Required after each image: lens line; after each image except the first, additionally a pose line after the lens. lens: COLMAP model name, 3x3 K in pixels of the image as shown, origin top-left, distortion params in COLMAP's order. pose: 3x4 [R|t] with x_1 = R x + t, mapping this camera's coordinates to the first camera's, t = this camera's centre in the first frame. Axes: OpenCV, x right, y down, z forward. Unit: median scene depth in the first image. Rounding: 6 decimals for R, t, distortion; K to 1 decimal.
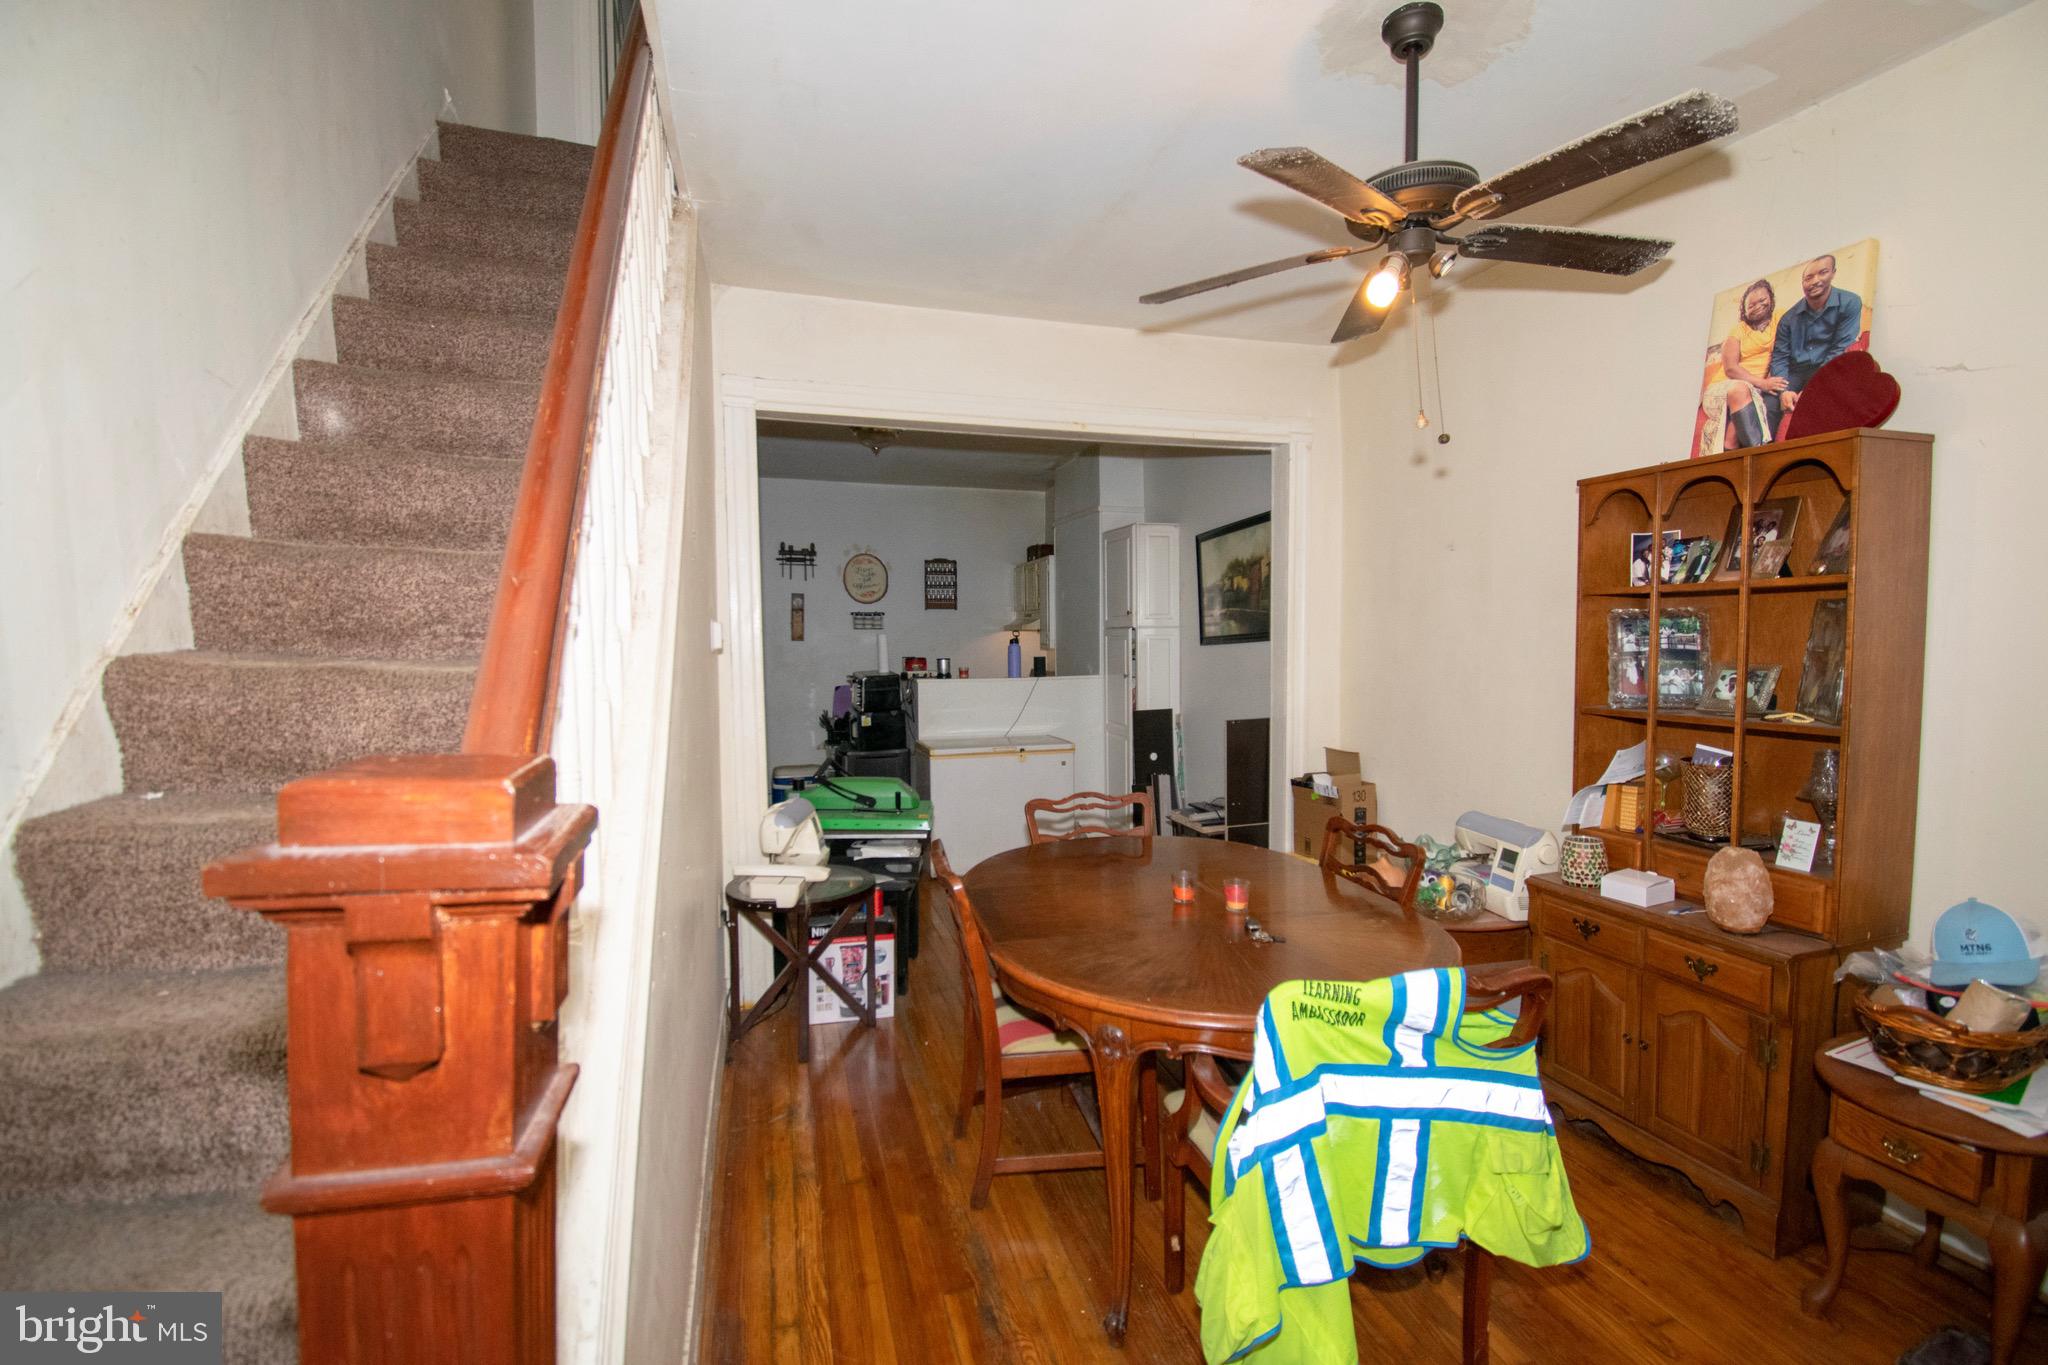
lens RADIAL K [[916.5, 0, 1021.0], [0, 916.5, 651.6], [0, 0, 1]] dist [0.023171, -0.036438]
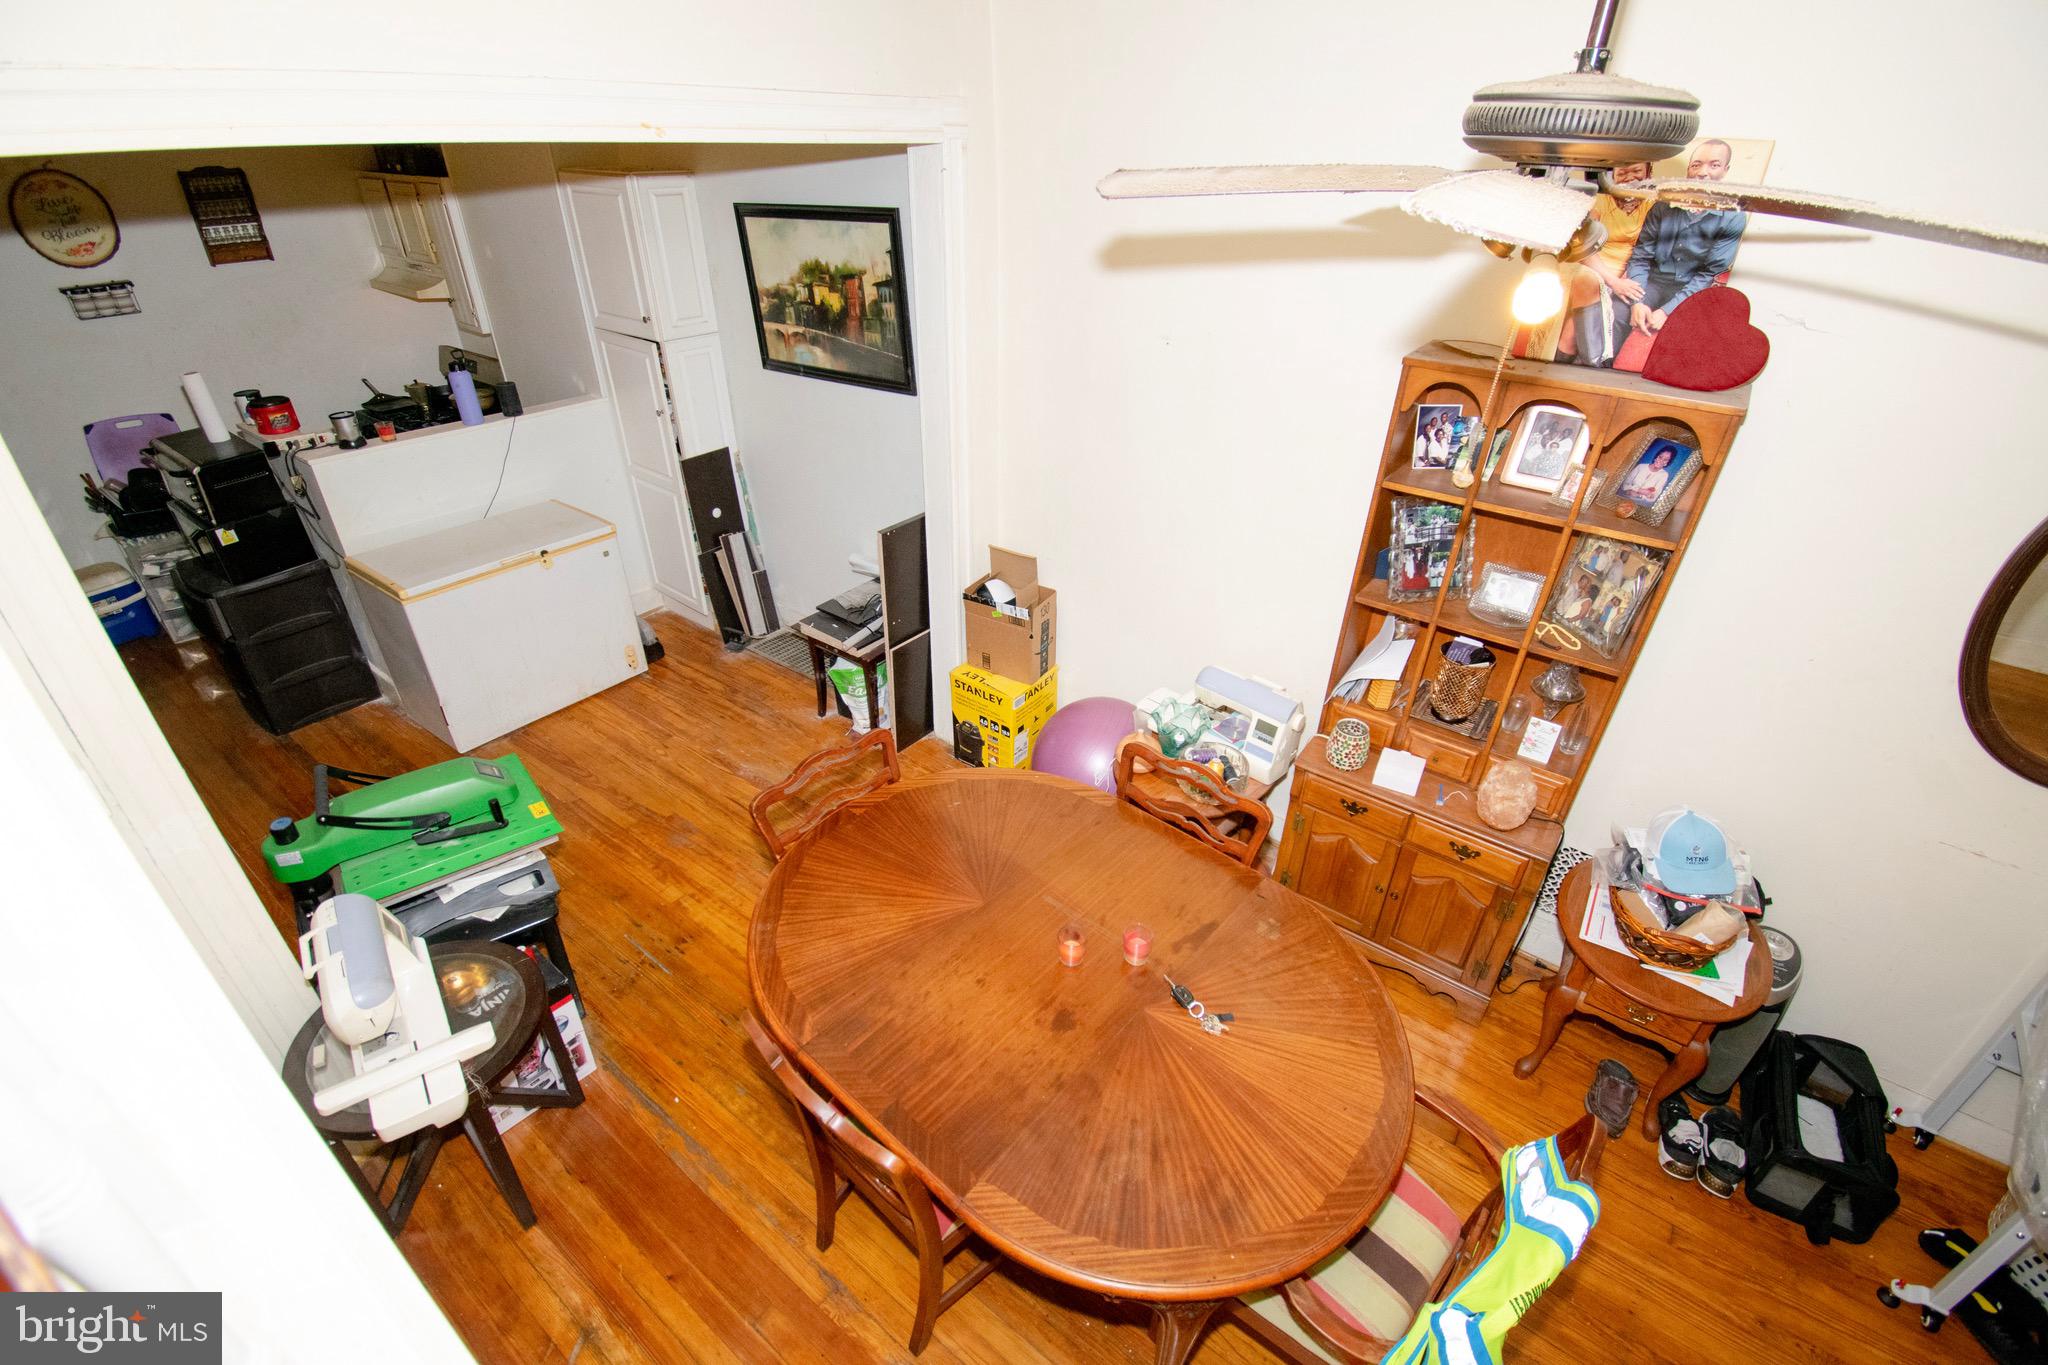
lens RADIAL K [[916.5, 0, 1021.0], [0, 916.5, 651.6], [0, 0, 1]] dist [0.023171, -0.036438]
pose [[0.791893, -0.291360, 0.536669, -0.152060], [-0.019532, 0.866301, 0.499140, -0.259001], [-0.610347, -0.405748, 0.680327, 0.367432]]
